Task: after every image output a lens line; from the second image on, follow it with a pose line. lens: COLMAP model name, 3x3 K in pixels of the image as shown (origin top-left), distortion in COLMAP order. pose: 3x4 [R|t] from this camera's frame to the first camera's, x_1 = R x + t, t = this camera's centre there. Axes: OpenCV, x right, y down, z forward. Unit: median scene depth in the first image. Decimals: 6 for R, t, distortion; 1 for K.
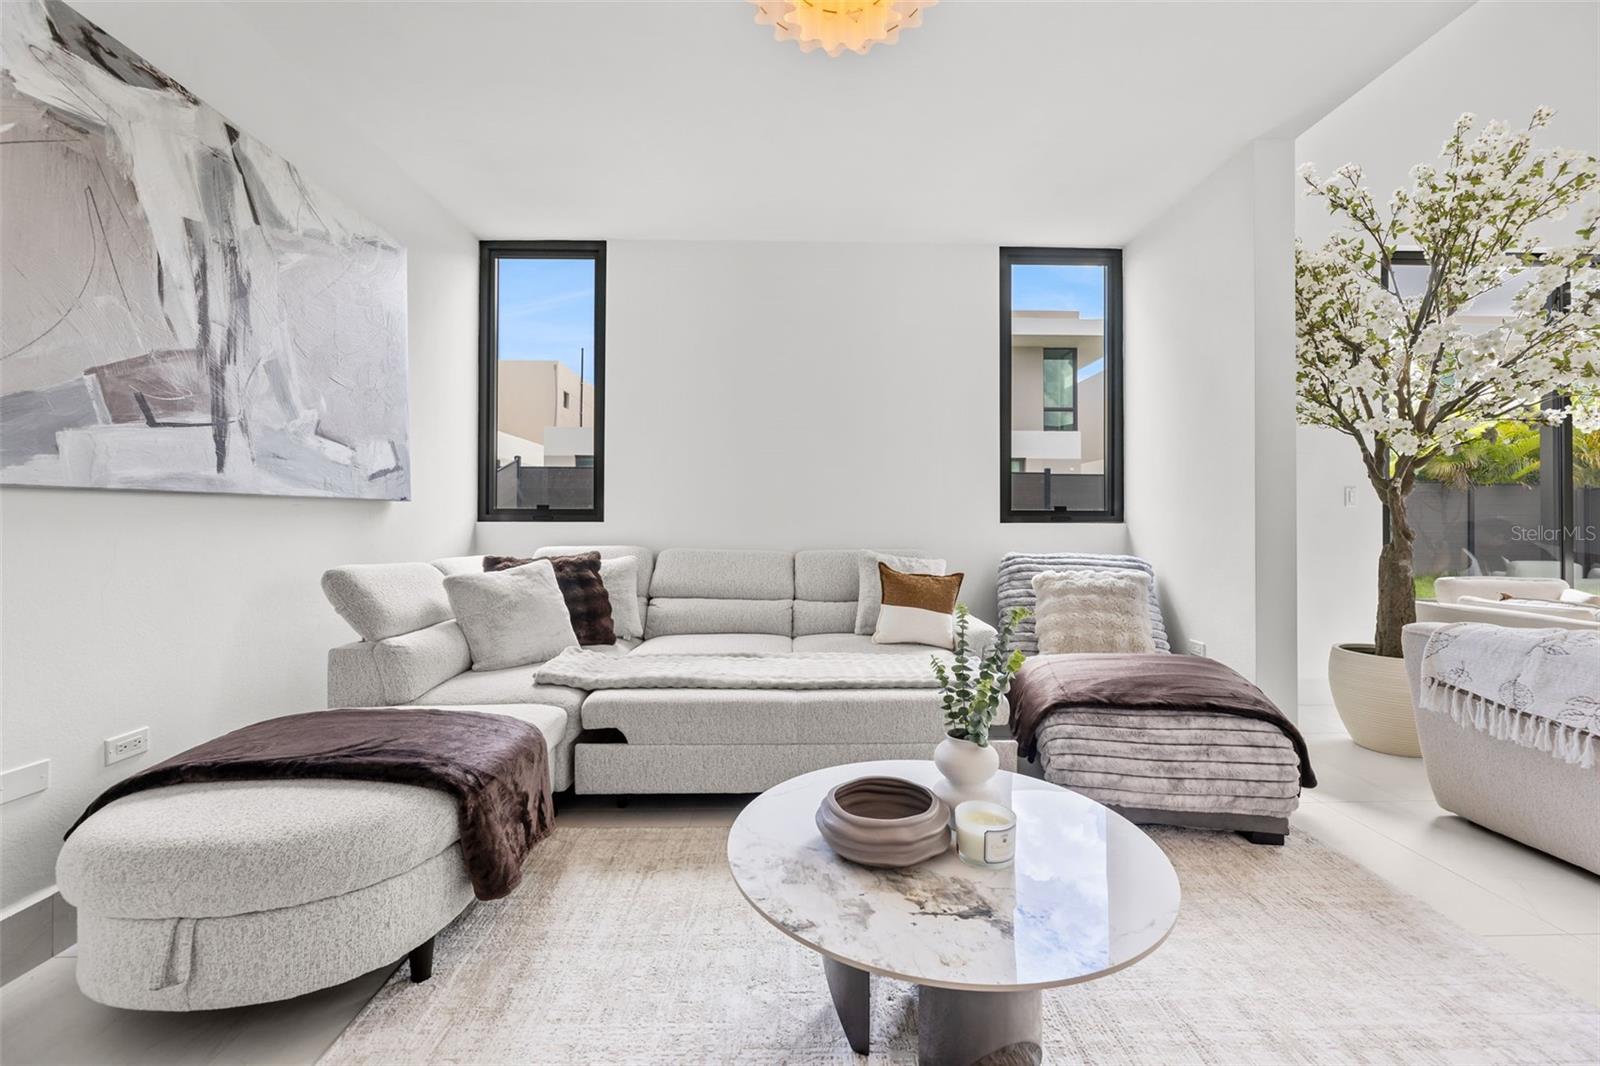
lens RADIAL K [[645.2, 0, 805.1], [0, 645.2, 519.3], [0, 0, 1]] dist [-0.001039, -0.000487]
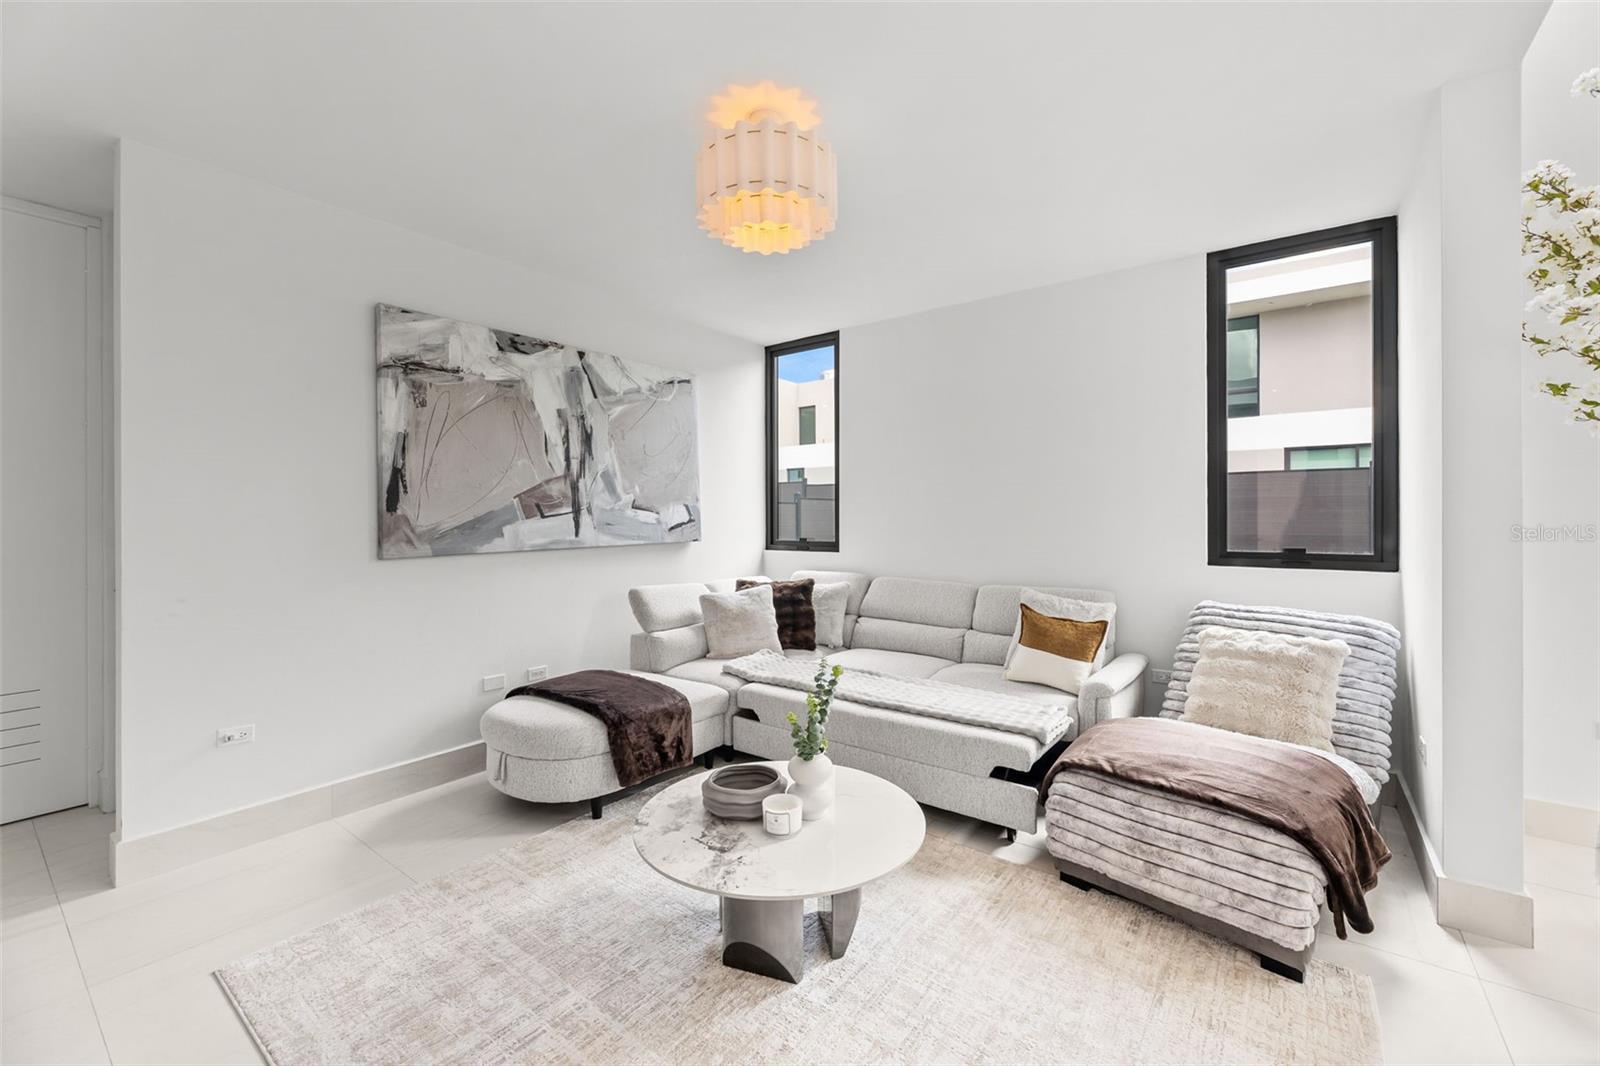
lens RADIAL K [[645.2, 0, 805.1], [0, 645.2, 519.3], [0, 0, 1]] dist [-0.001039, -0.000487]
pose [[0.787417, -0.004110, -0.616407, 0.752767], [0.008181, 0.999959, 0.003783, -0.119962], [0.616366, -0.008021, 0.787419, -0.076203]]
